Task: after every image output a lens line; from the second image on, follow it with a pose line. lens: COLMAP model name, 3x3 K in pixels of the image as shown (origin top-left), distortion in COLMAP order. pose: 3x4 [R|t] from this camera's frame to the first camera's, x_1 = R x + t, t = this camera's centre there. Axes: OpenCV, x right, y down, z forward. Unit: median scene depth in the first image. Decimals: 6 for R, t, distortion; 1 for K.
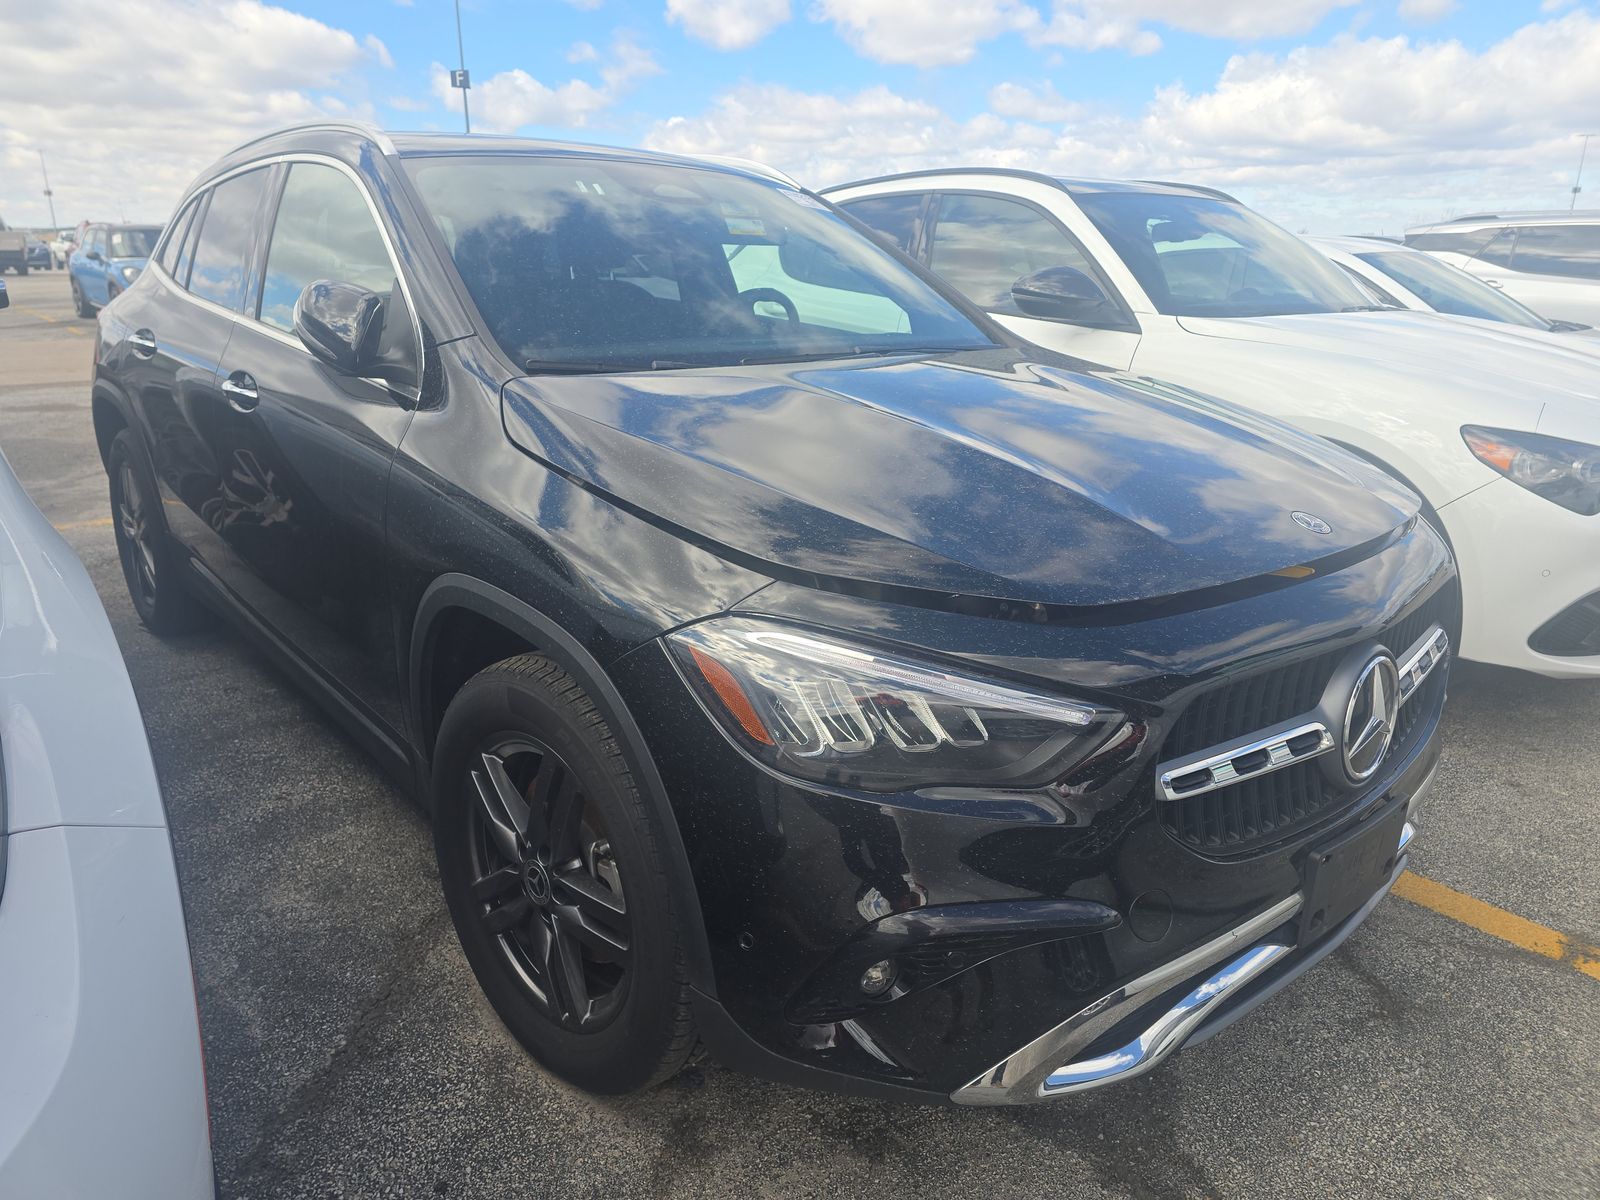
lens RADIAL K [[1087.5, 0, 800.0], [0, 1087.5, 600.0], [0, 0, 1]] dist [0.046746, -0.045570]
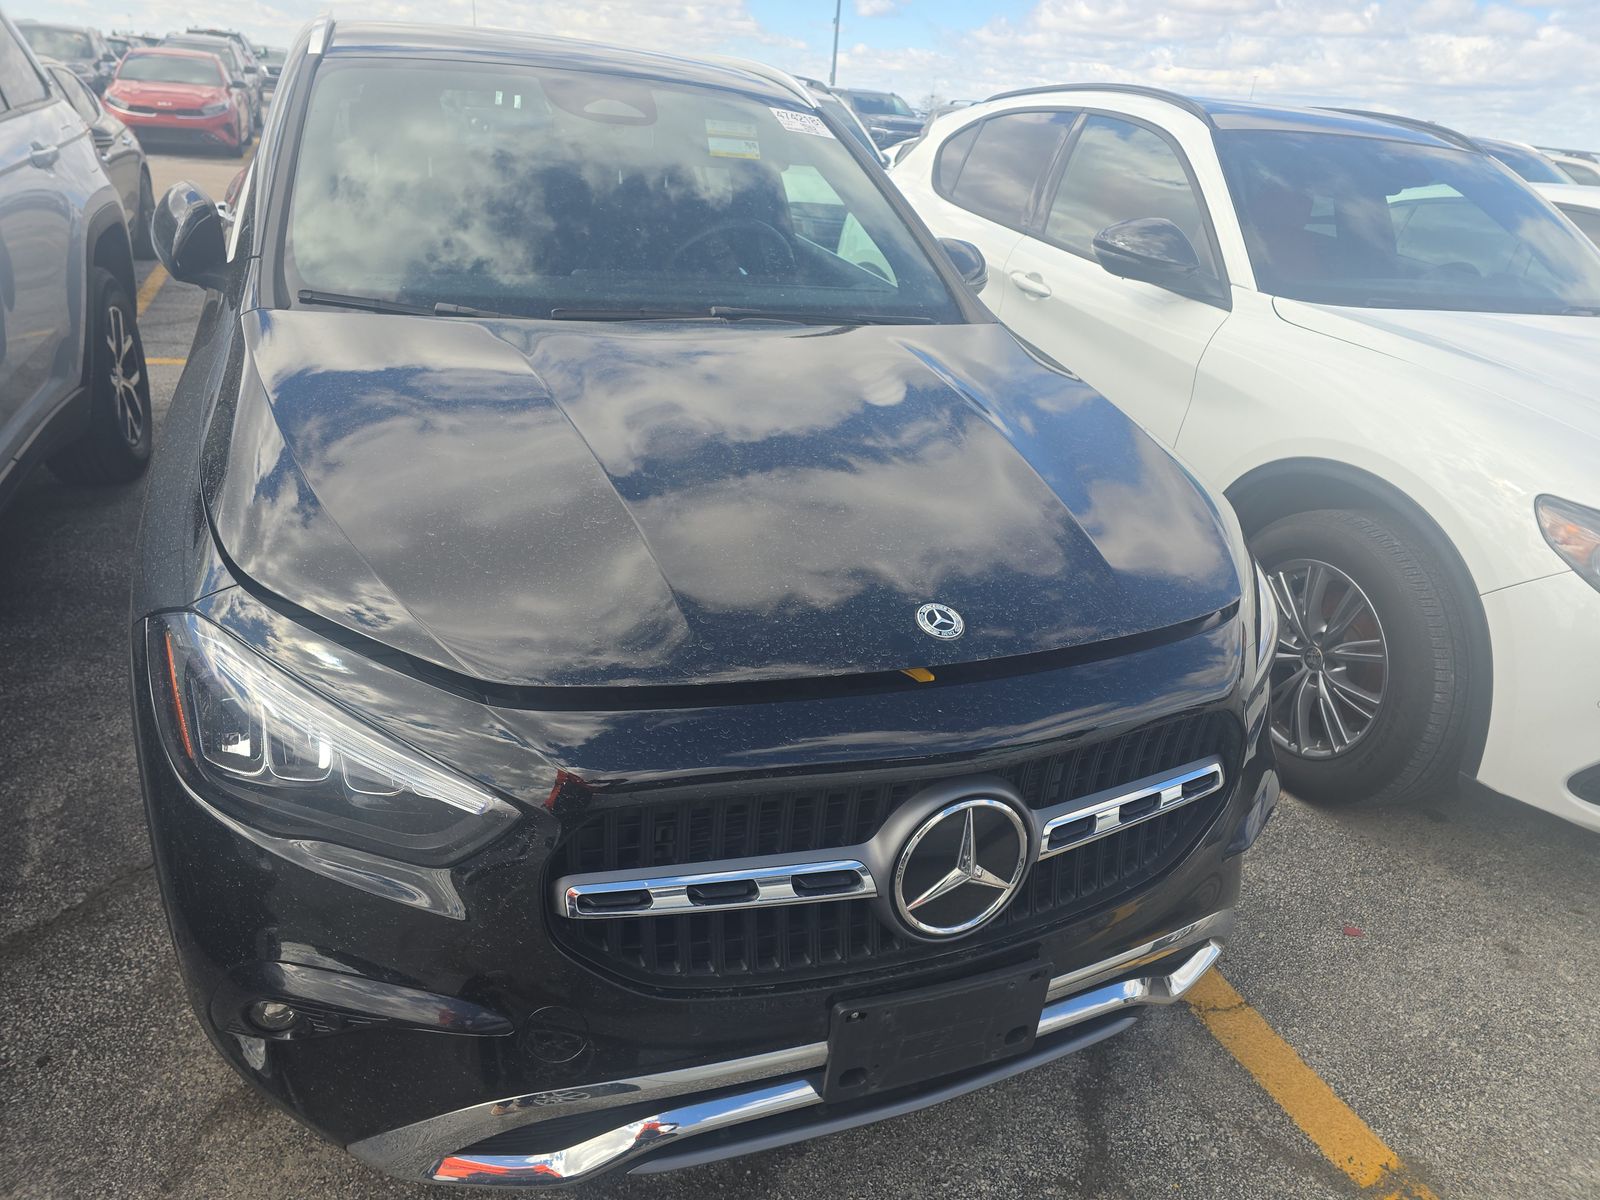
lens RADIAL K [[1087.5, 0, 800.0], [0, 1087.5, 600.0], [0, 0, 1]] dist [0.046746, -0.045570]
pose [[0.945864, 0.190698, -0.262633, 0.404923], [-0.163254, 0.978908, 0.122832, -0.117878], [0.280518, -0.073306, 0.957045, 0.138738]]
